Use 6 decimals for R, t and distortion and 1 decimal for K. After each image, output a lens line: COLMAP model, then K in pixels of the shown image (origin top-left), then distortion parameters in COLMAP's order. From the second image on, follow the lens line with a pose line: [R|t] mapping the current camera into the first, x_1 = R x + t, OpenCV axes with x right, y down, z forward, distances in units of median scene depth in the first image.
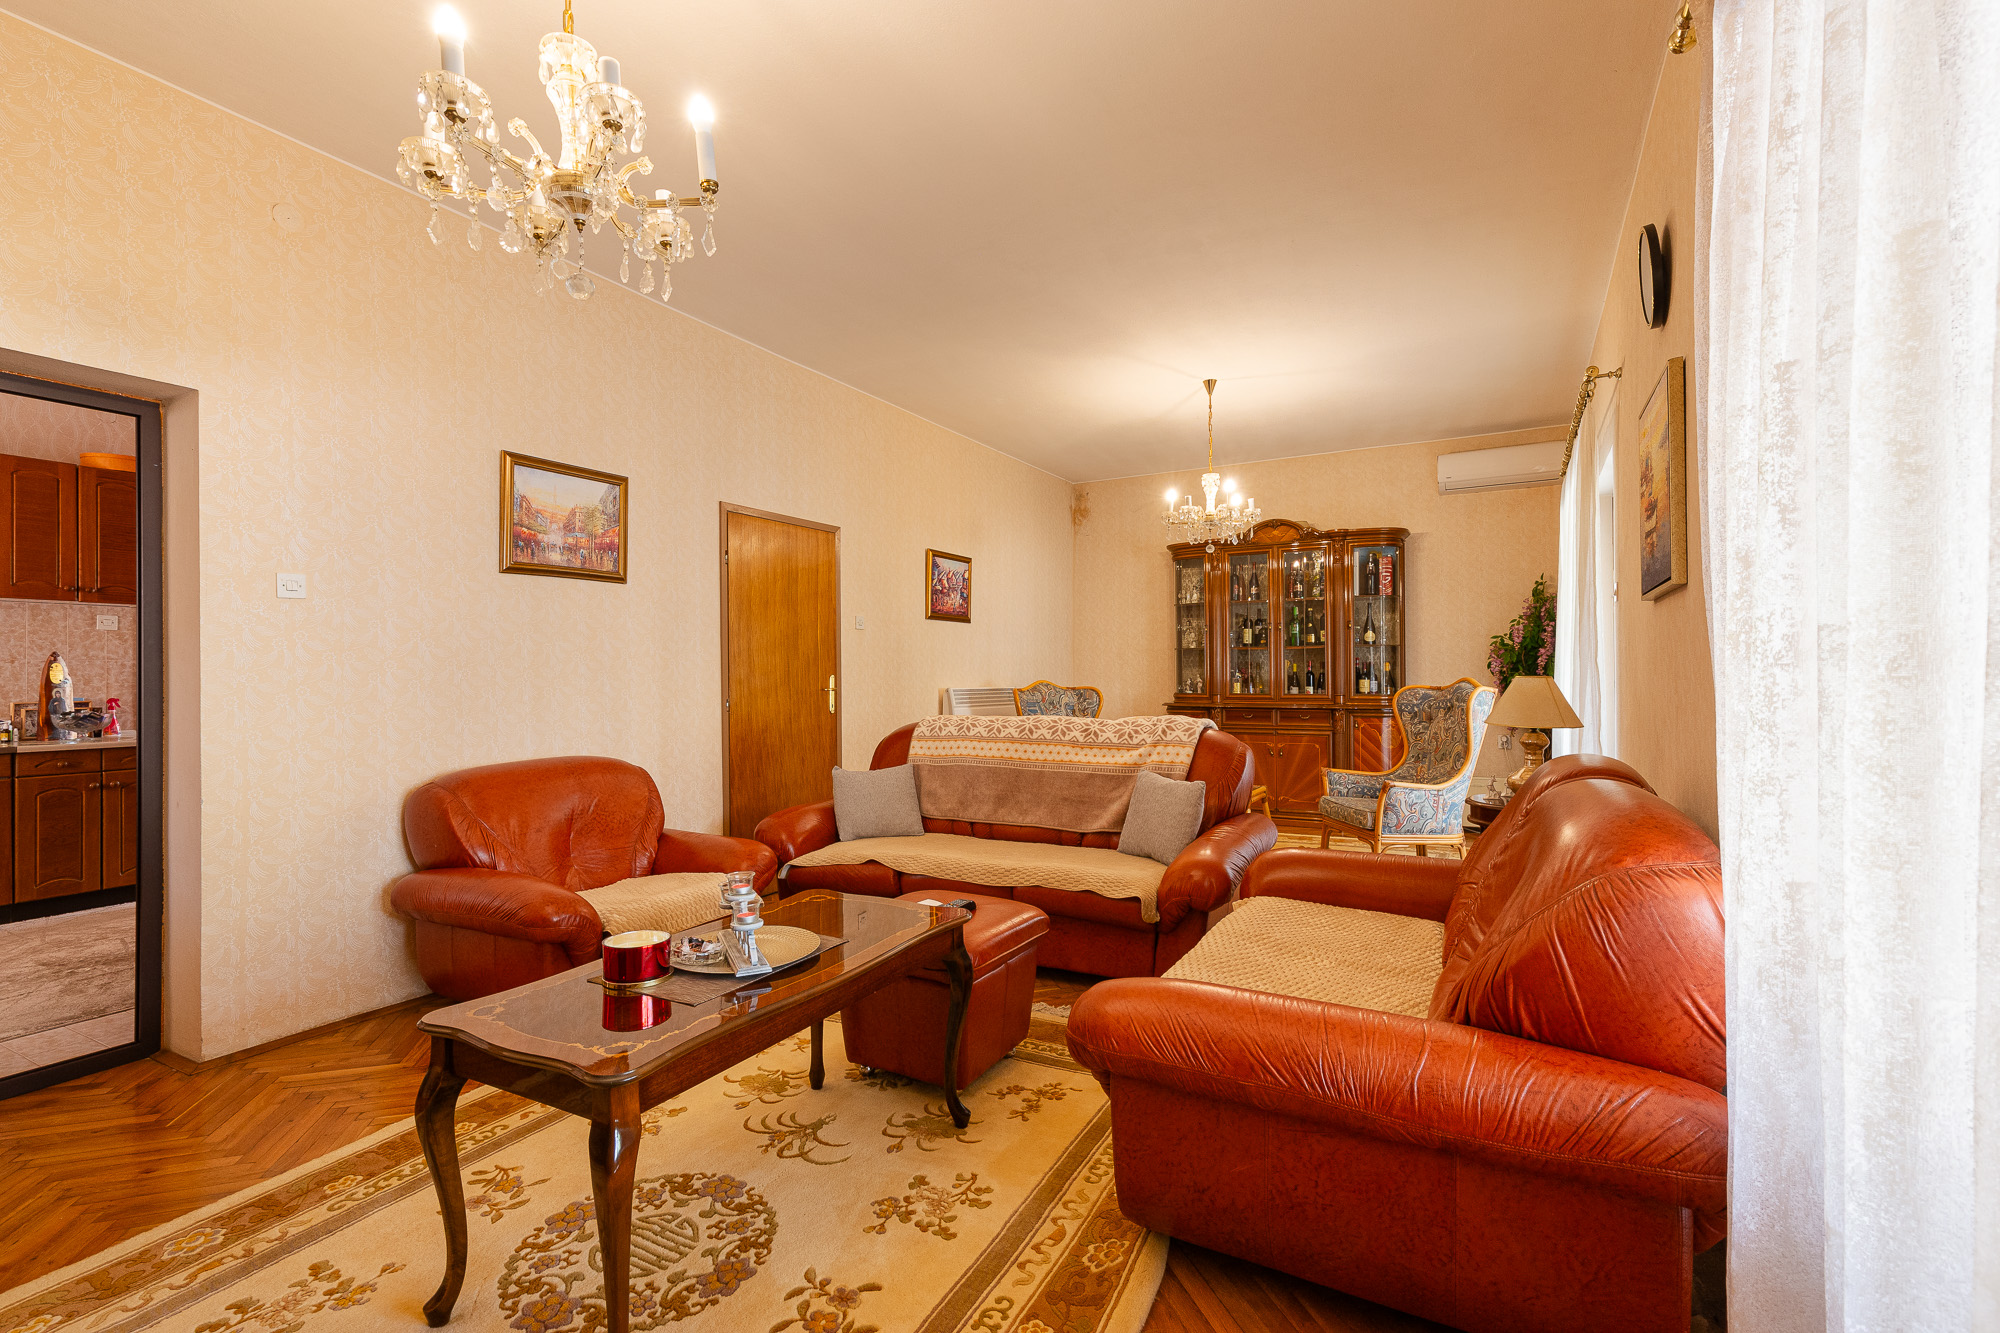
lens RADIAL K [[893.8, 0, 1014.3], [0, 893.8, 664.2], [0, 0, 1]] dist [0.007681, -0.000319]
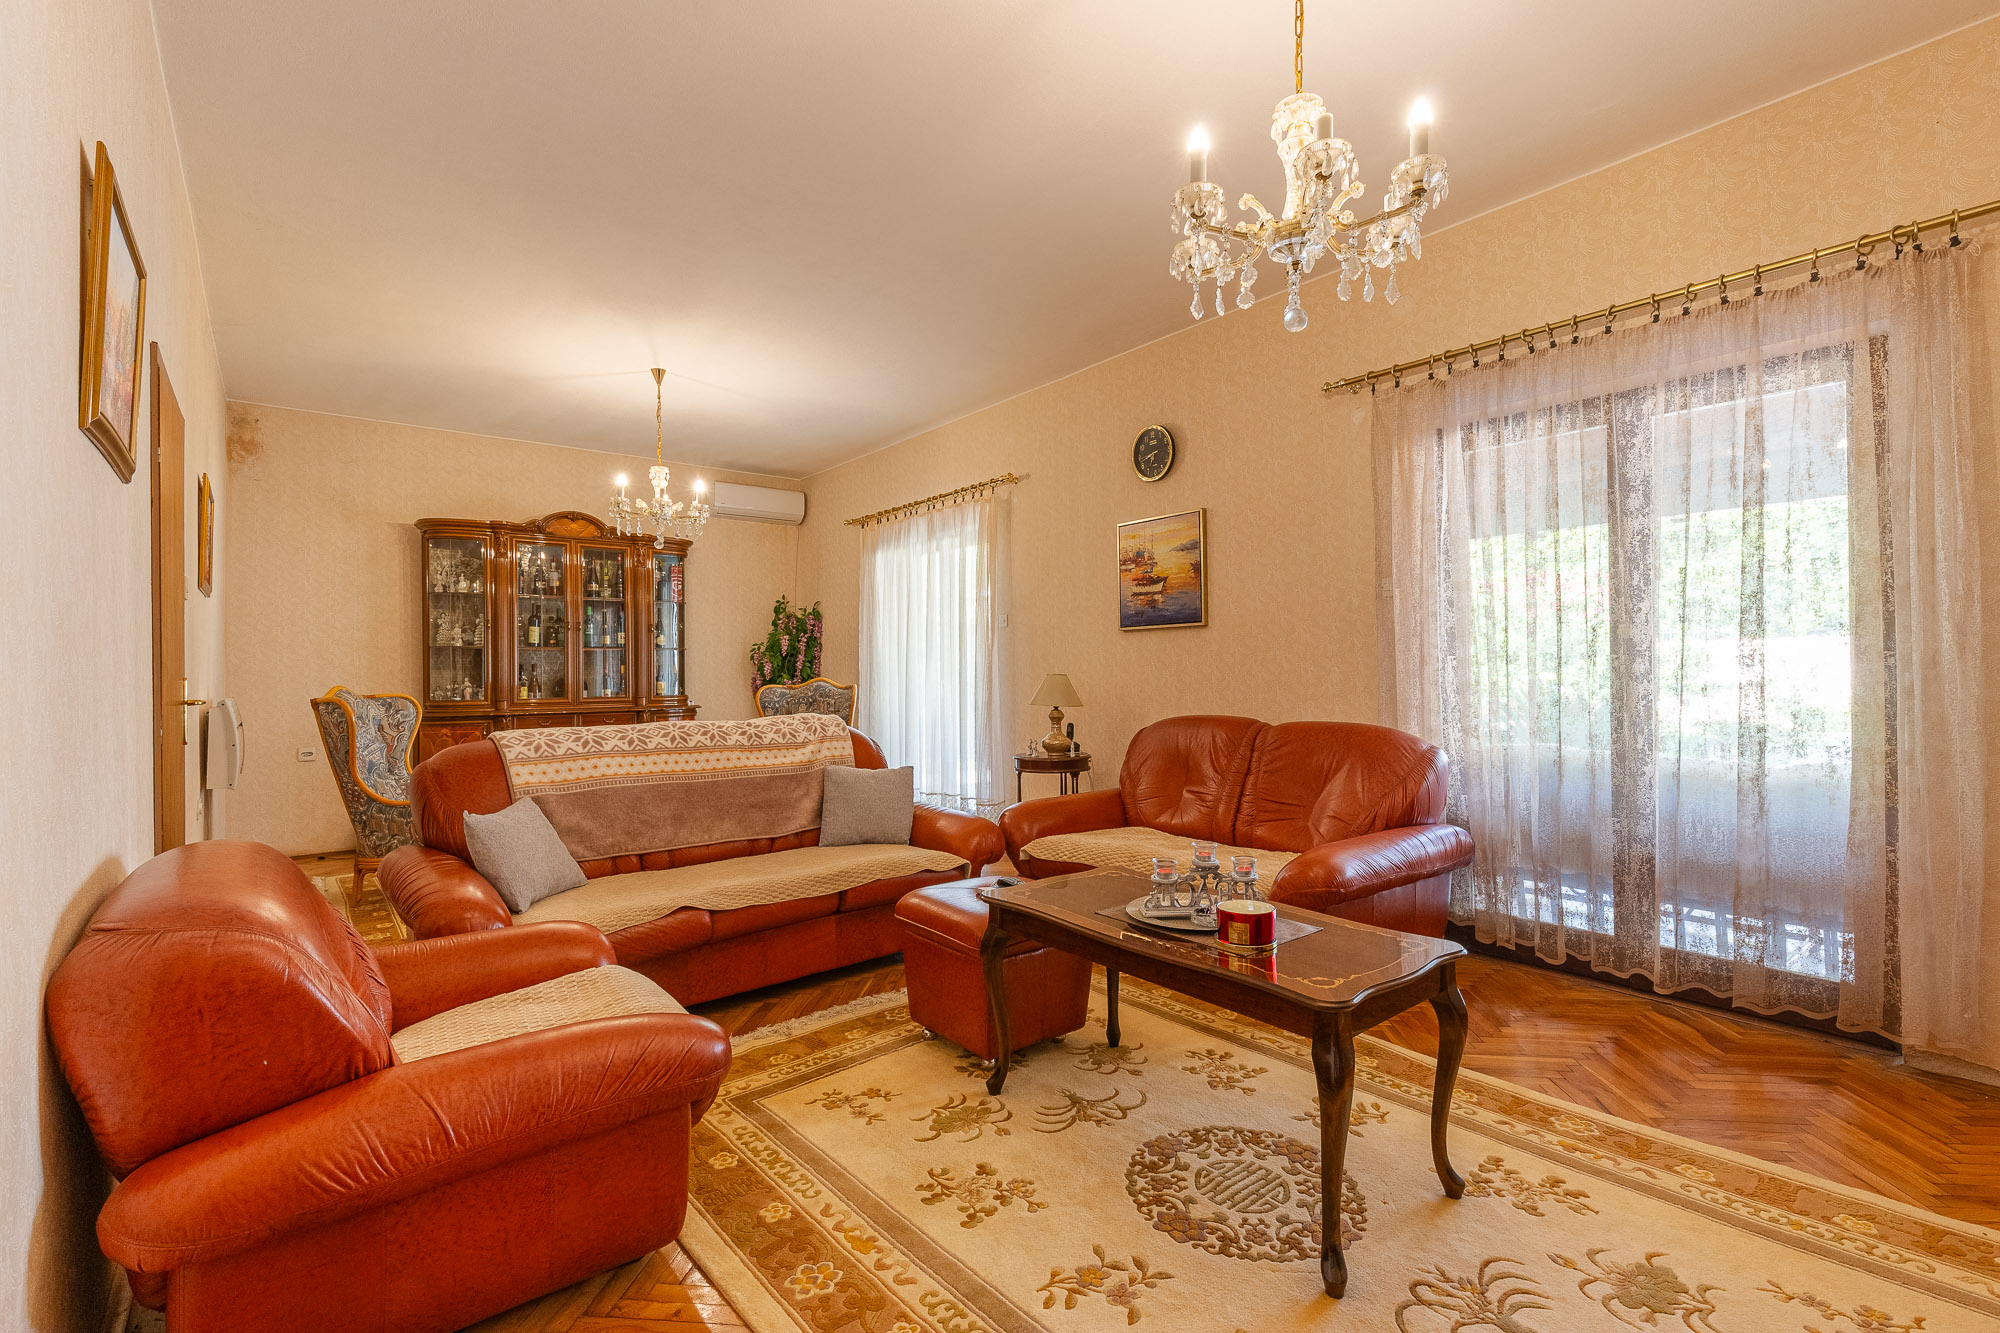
lens RADIAL K [[893.8, 0, 1006.7], [0, 893.8, 667.3], [0, 0, 1]] dist [0.007681, -0.000319]
pose [[0.380526, 0.007755, 0.924738, -0.720644], [-0.003892, 0.999969, -0.006784, 0.009940], [-0.924762, -0.001018, 0.380545, 0.397310]]
